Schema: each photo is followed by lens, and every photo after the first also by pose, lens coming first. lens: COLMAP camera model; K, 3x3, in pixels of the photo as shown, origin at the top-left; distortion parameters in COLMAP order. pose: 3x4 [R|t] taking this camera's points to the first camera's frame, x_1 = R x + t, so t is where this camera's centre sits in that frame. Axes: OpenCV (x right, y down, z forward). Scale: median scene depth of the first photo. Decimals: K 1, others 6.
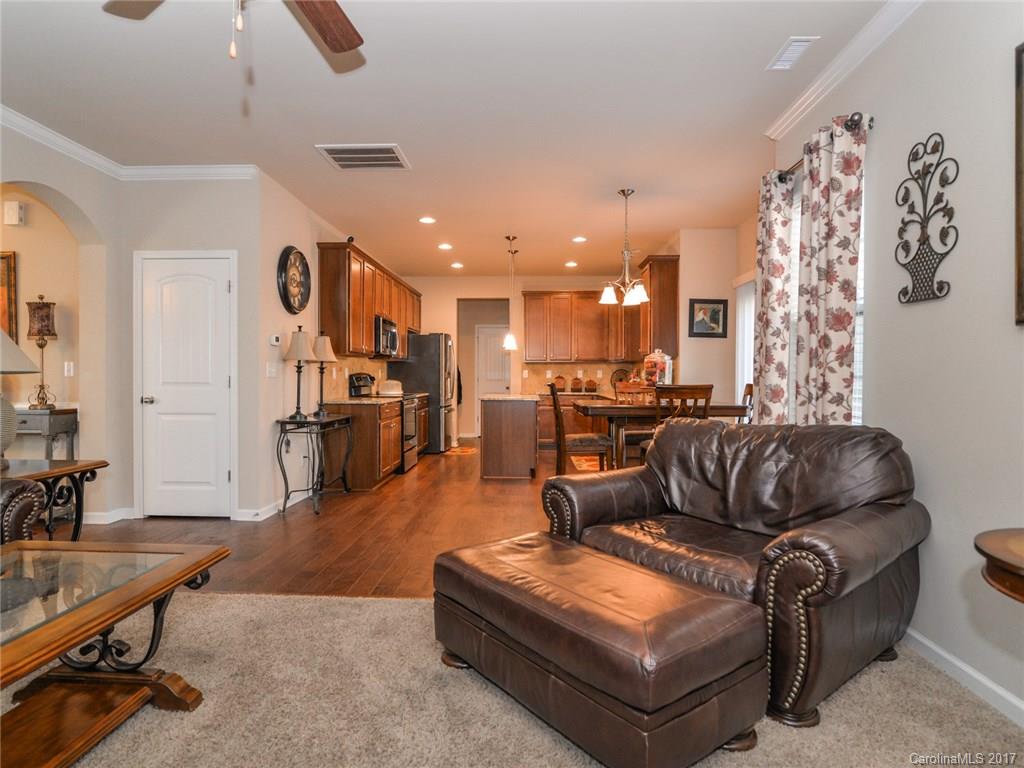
lens RADIAL K [[574.9, 0, 512.0], [0, 574.9, 384.0], [0, 0, 1]] dist [-0.019467, 0.000073]
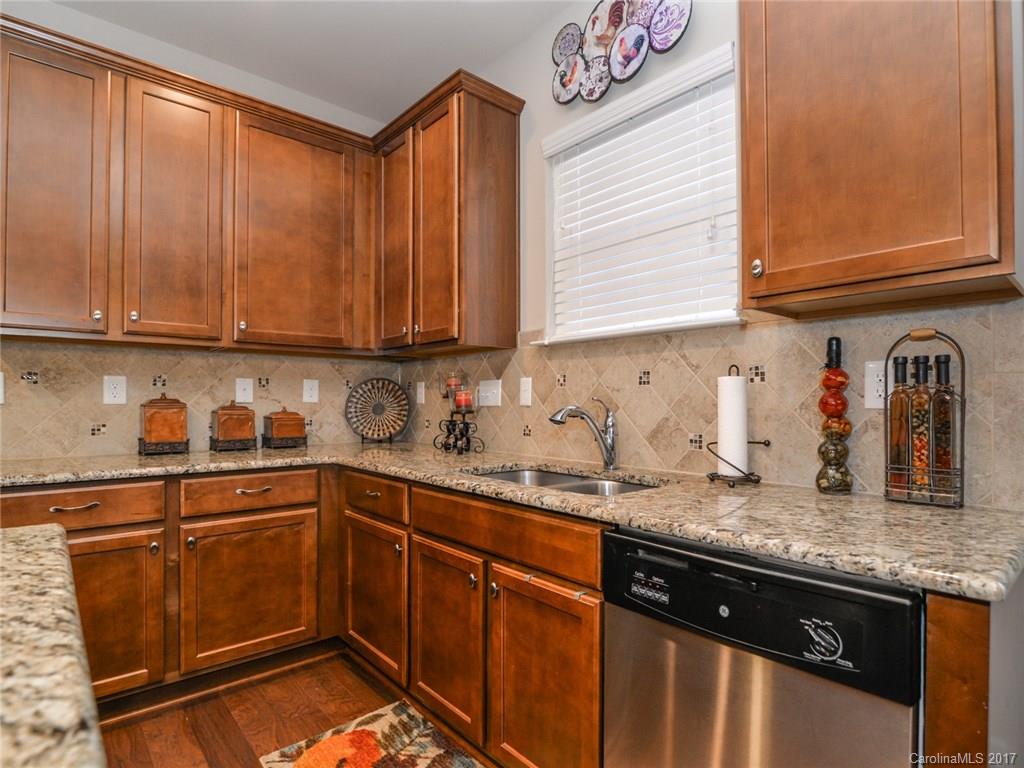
lens RADIAL K [[544.9, 0, 572.9], [0, 544.9, 404.5], [0, 0, 1]] dist [-0.042739, -0.000221]
pose [[0.685681, -0.003618, 0.727893, 0.086540], [0.007180, 0.999973, -0.001793, -0.021027], [-0.727866, 0.006455, 0.685689, 1.815524]]
